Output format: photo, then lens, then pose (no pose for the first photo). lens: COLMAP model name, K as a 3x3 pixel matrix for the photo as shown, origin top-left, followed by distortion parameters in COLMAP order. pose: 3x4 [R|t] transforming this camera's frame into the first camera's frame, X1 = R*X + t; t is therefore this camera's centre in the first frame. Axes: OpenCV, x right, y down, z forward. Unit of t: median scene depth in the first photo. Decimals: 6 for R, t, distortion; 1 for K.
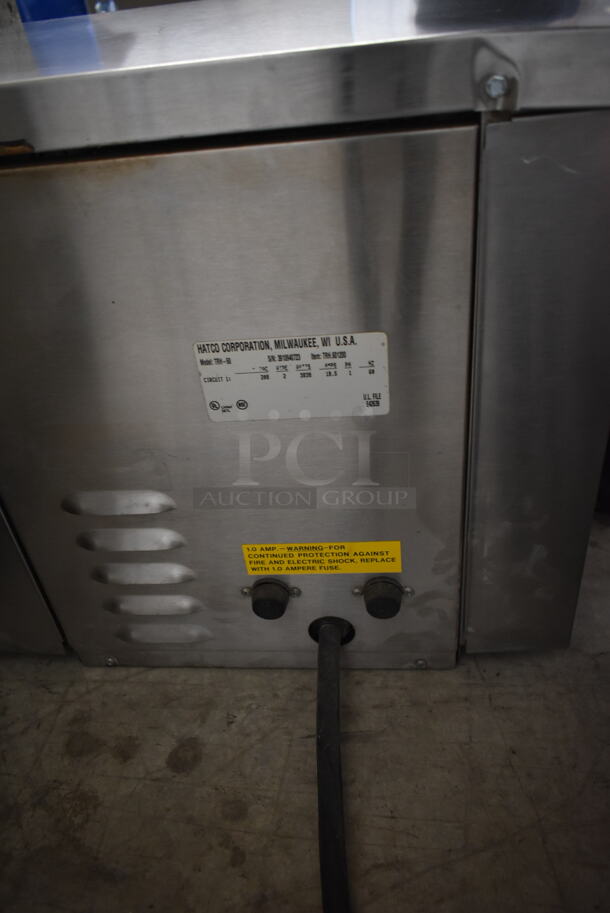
lens RADIAL K [[690.1, 0, 306.0], [0, 690.1, 456.5], [0, 0, 1]] dist [-0.014273, -0.000487]
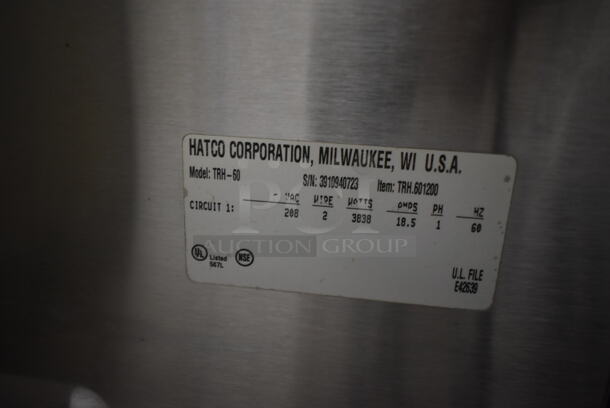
lens RADIAL K [[461.1, 0, 304.1], [0, 461.1, 203.3], [0, 0, 1]] dist [-0.014273, -0.000487]
pose [[0.988306, 0.152088, -0.010966, -0.046859], [-0.146369, 0.926060, -0.347834, 0.013731], [-0.042746, 0.345371, 0.937492, 0.638148]]
